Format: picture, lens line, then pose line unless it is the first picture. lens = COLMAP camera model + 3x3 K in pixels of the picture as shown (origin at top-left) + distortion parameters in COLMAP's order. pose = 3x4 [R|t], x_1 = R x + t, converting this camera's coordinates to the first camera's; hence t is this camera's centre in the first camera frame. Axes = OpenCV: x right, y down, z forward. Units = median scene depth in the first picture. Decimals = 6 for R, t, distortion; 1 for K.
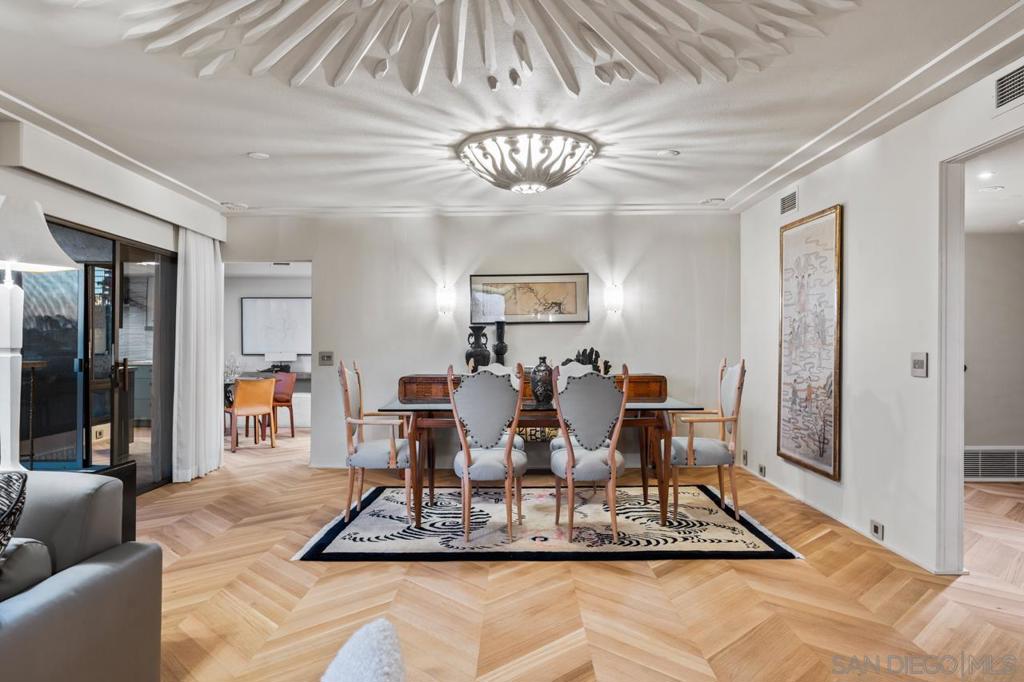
lens RADIAL K [[662.8, 0, 513.7], [0, 662.8, 338.9], [0, 0, 1]] dist [0.008566, 0.005339]
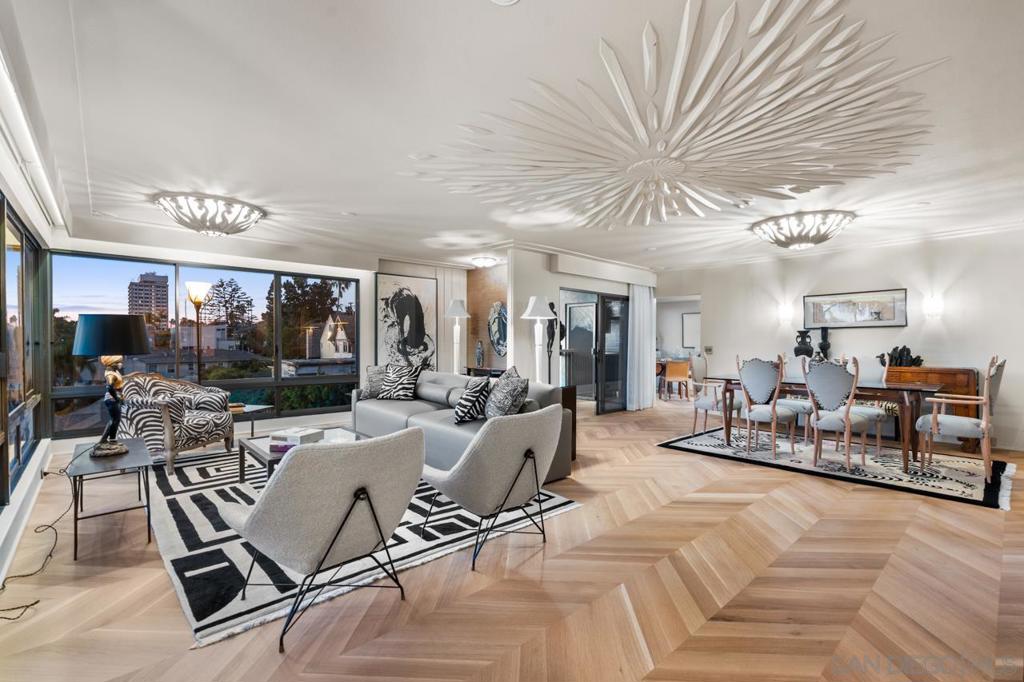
lens RADIAL K [[461.5, 0, 516.4], [0, 461.5, 343.2], [0, 0, 1]] dist [0.000289, 0.000120]
pose [[0.683896, 0.005890, -0.729556, 0.325971], [0.005701, 0.999894, 0.013417, -0.010635], [0.729557, -0.013335, 0.683790, -0.236957]]
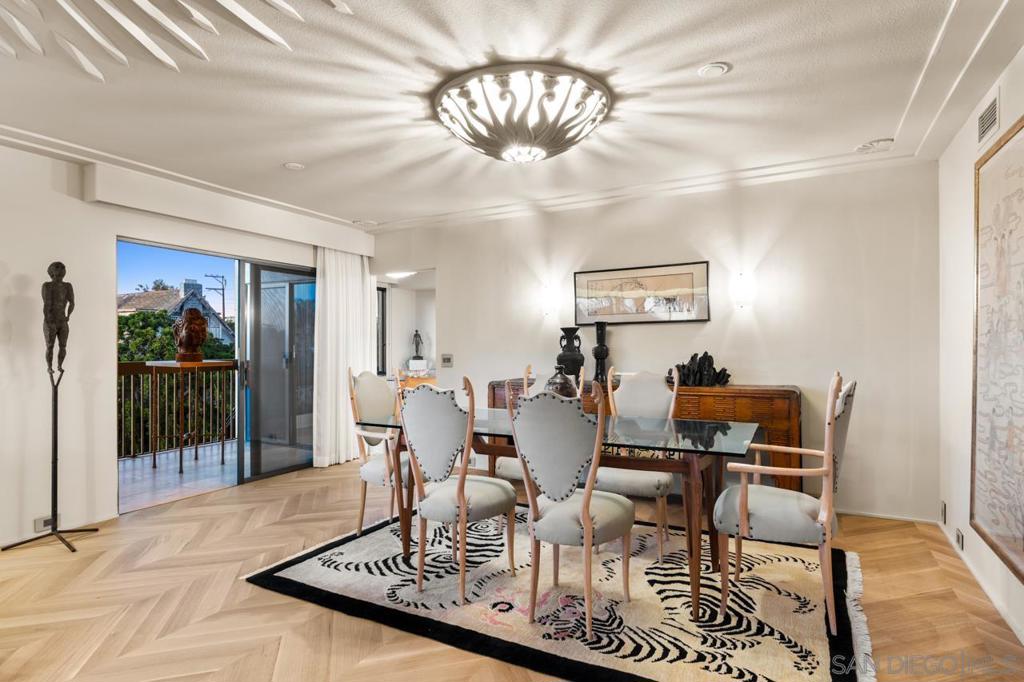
lens RADIAL K [[550.0, 0, 511.2], [0, 550.0, 341.6], [0, 0, 1]] dist [0.003278, 0.001696]
pose [[0.882291, -0.003699, -0.470691, 0.283292], [0.007094, 0.999960, 0.005438, -0.006054], [0.470652, -0.008137, 0.882282, 0.364236]]
